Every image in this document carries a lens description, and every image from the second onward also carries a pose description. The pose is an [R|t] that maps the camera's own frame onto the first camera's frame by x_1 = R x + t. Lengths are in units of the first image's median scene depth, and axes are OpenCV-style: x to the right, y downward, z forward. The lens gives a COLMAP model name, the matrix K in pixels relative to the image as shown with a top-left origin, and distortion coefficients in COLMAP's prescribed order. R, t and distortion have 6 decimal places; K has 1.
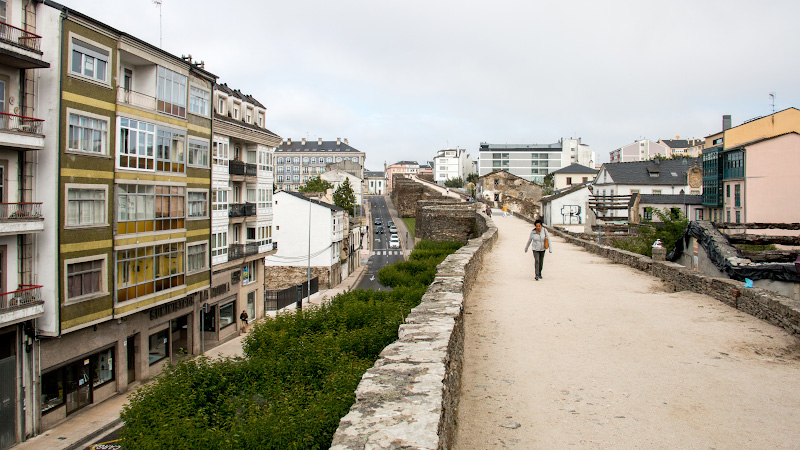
lens RADIAL K [[679.4, 0, 398.3], [0, 679.4, 195.5], [0, 0, 1]] dist [-0.146318, 0.014800]
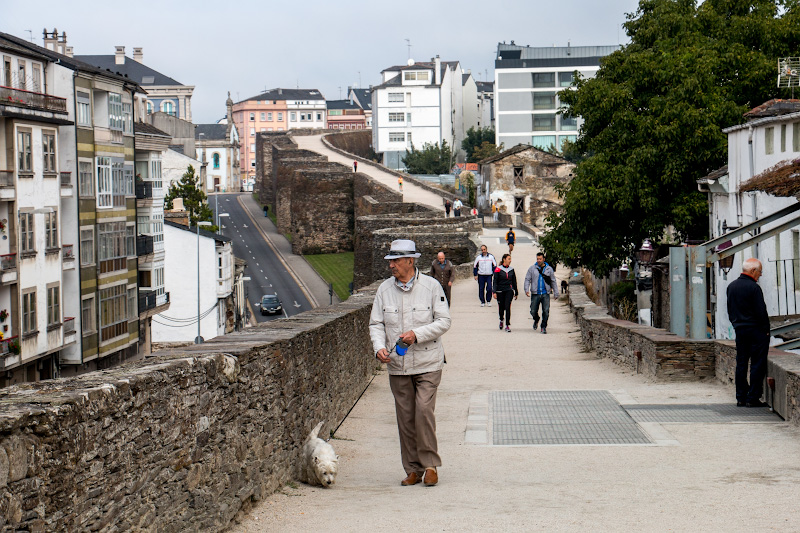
lens RADIAL K [[2396.6, 0, 400.0], [0, 2396.6, 266.5], [0, 0, 1]] dist [0.686464, 0.722540]
pose [[0.997237, -0.028661, 0.068535, -0.052984], [0.026099, 0.998937, 0.037988, -0.019243], [-0.069551, -0.036095, 0.996925, -0.649645]]
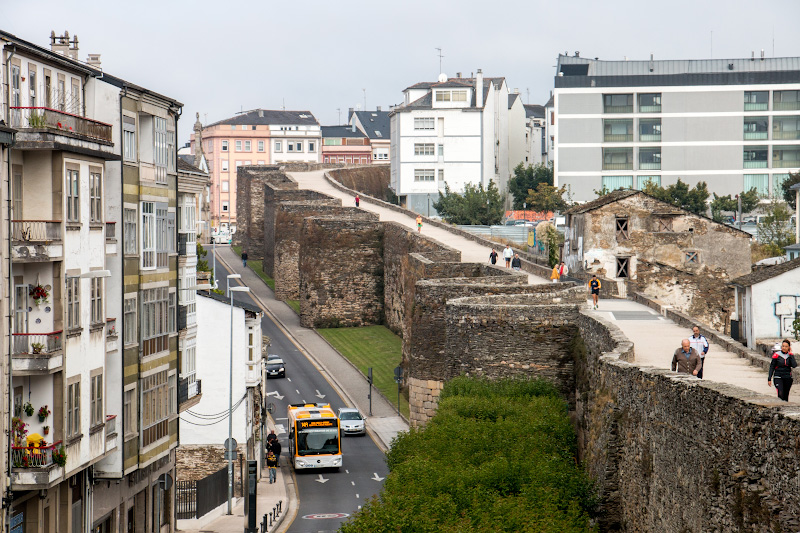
lens RADIAL K [[3115.2, 0, 400.0], [0, 3115.2, 266.5], [0, 0, 1]] dist [1.130805, -0.254641]
pose [[0.996972, -0.013240, 0.076623, -0.096954], [0.012185, 0.999825, 0.014217, -0.022094], [-0.076797, -0.013240, 0.996959, -0.626931]]
